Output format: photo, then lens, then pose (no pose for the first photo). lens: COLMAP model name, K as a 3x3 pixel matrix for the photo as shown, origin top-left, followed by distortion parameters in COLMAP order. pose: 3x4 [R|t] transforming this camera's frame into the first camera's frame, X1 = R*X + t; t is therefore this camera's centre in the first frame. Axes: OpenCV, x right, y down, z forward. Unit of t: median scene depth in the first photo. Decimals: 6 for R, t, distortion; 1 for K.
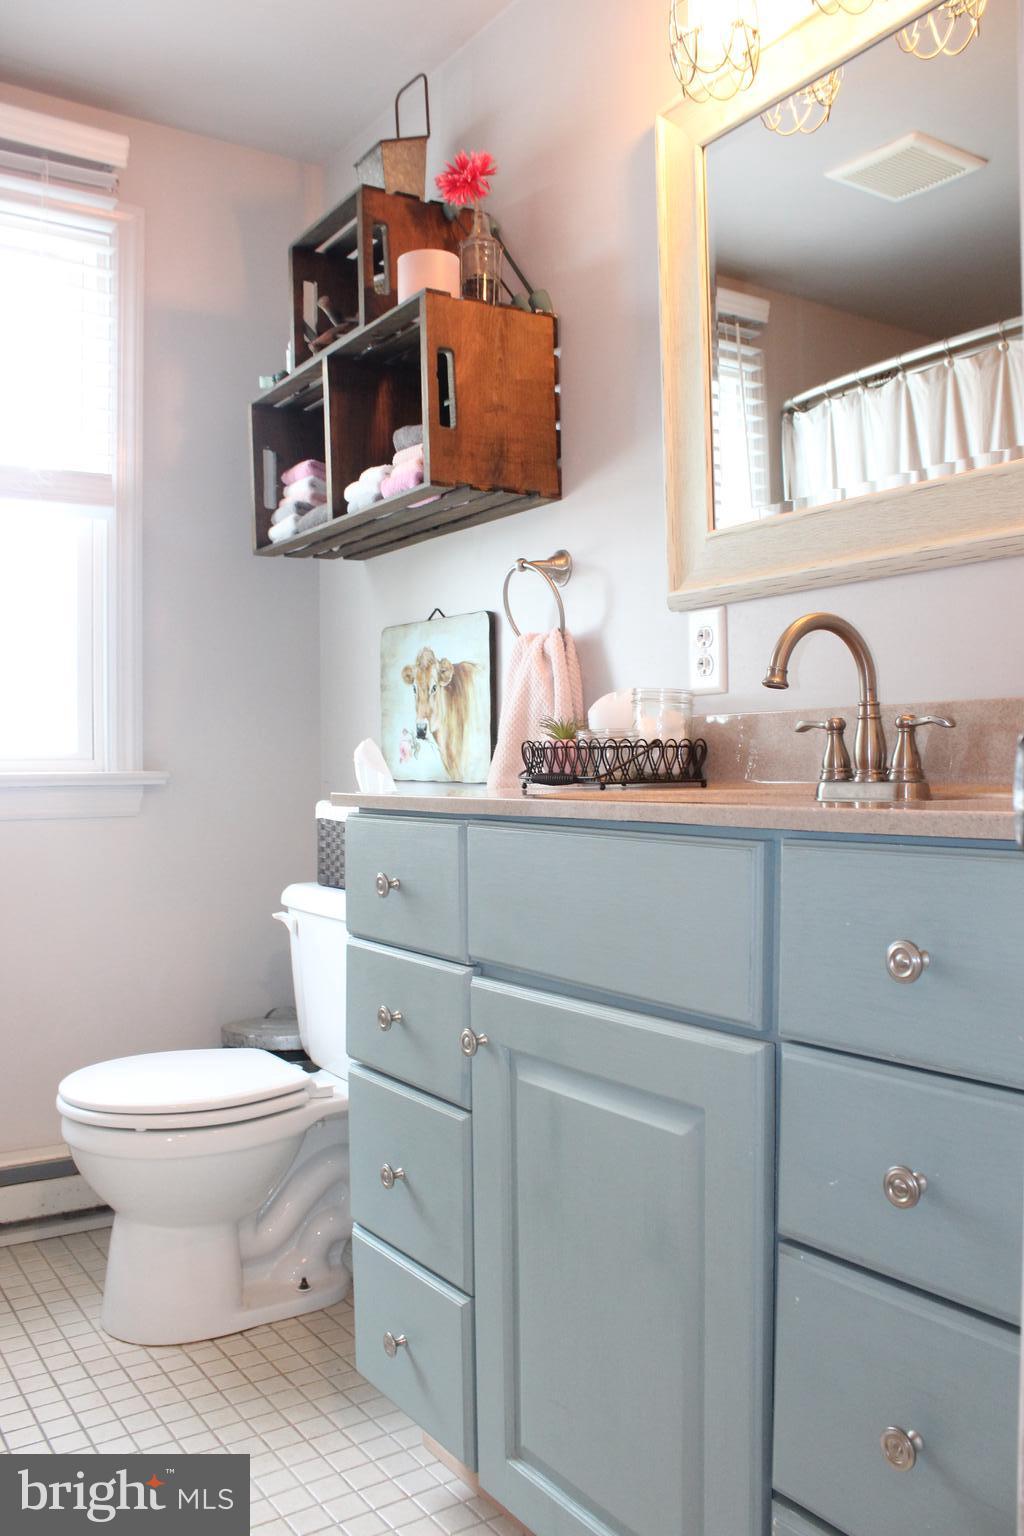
lens RADIAL K [[1271.3, 0, 549.0], [0, 1271.3, 762.8], [0, 0, 1]] dist [-0.159057, 0.128470]
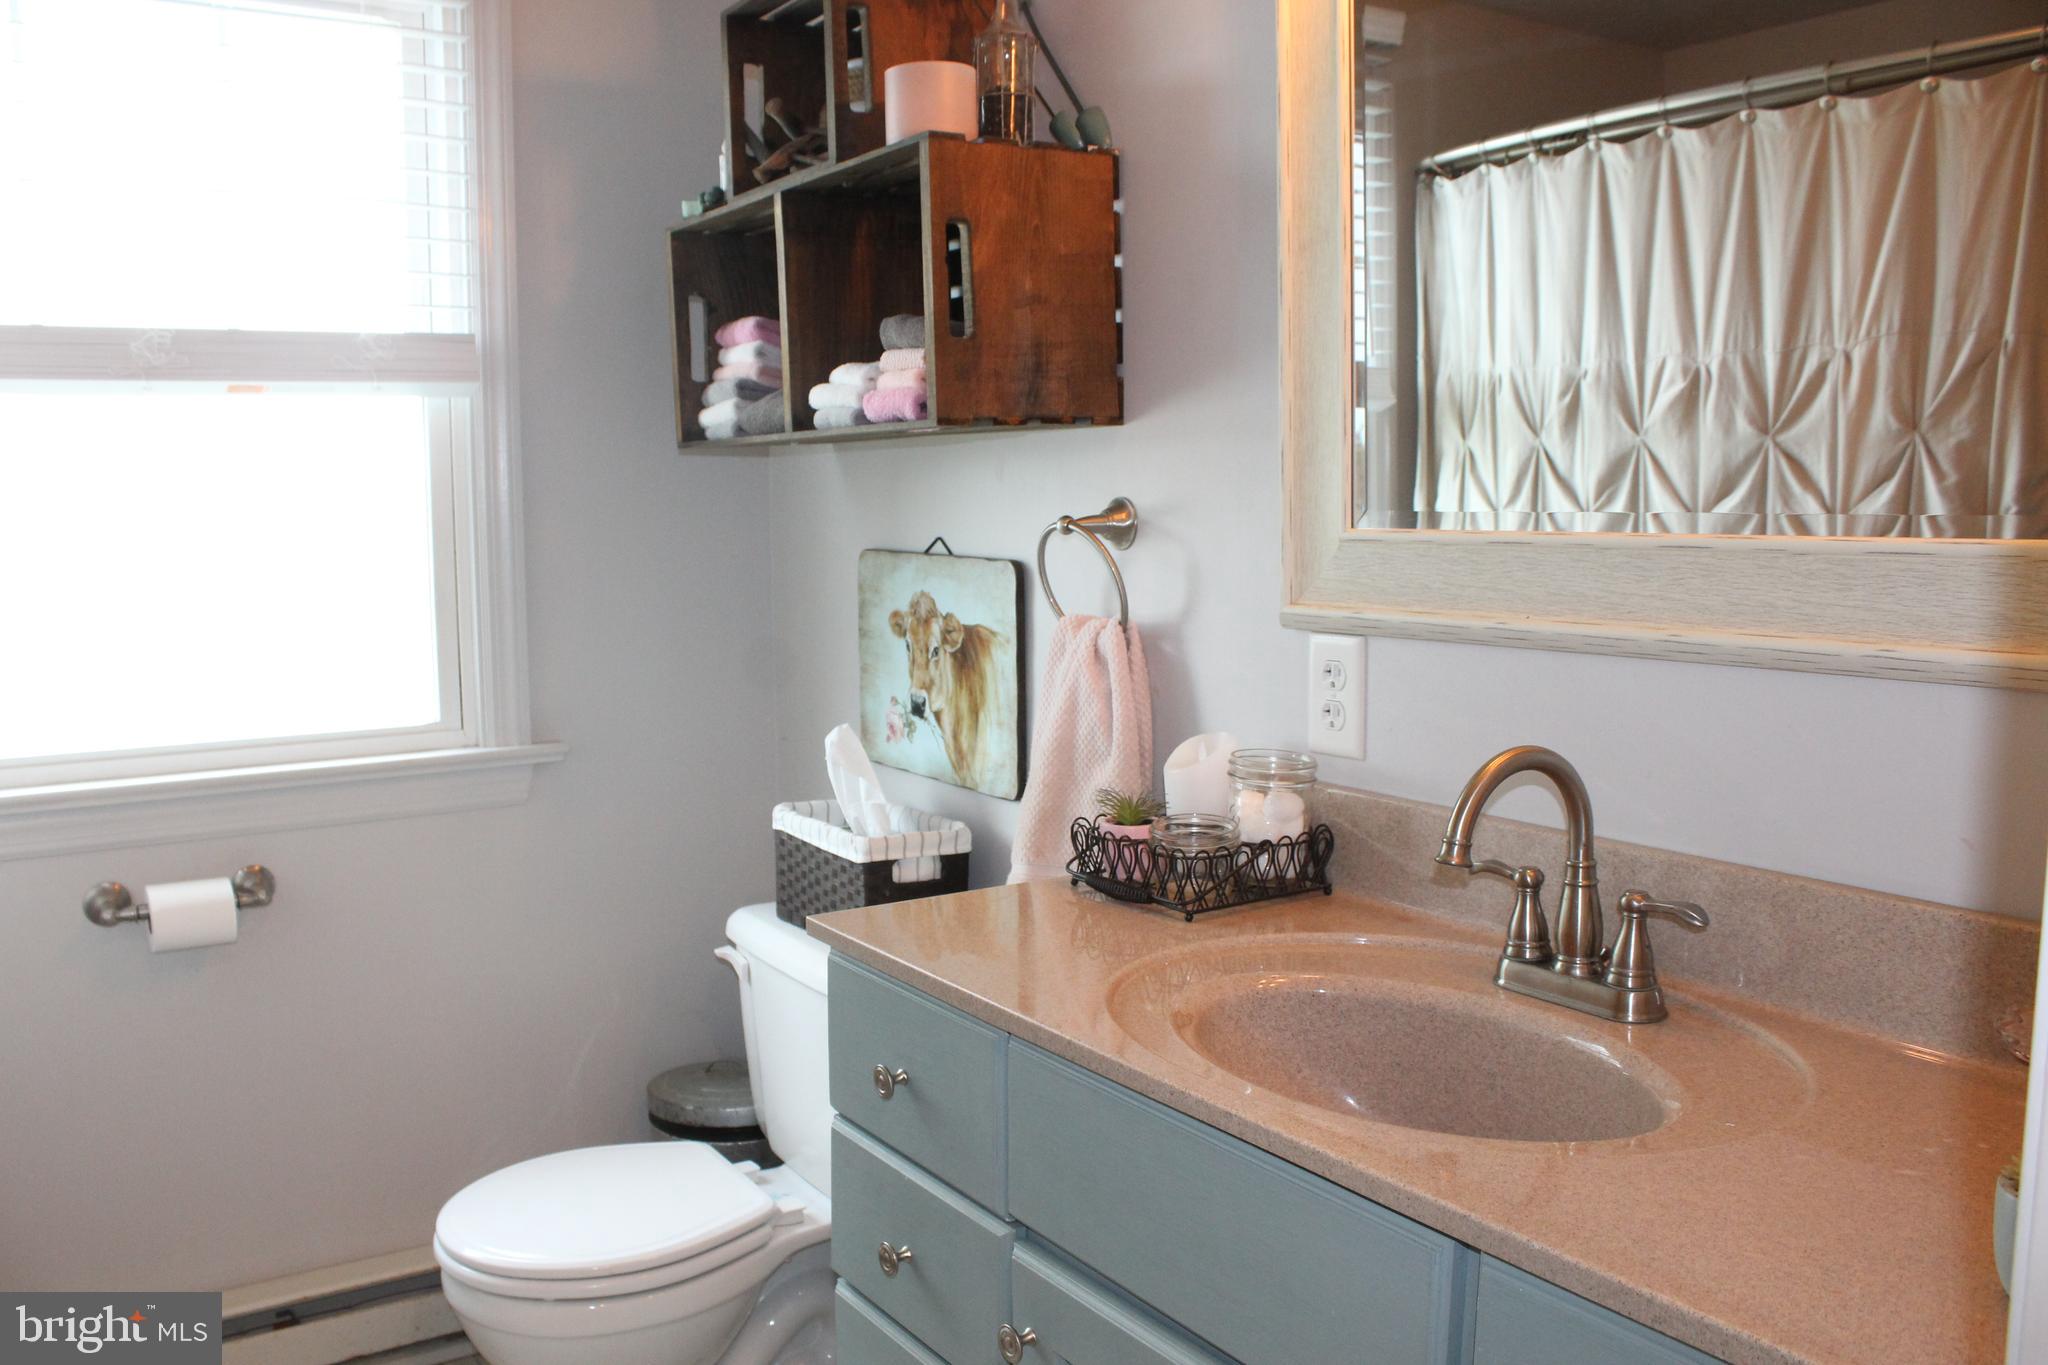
lens RADIAL K [[1695.0, 0, 1027.9], [0, 1695.0, 687.4], [0, 0, 1]] dist [-0.159057, 0.128470]
pose [[0.999813, 0.005887, -0.018419, -0.023666], [-0.003780, 0.993658, 0.112377, -0.163036], [0.018964, -0.112287, 0.993495, 0.058027]]
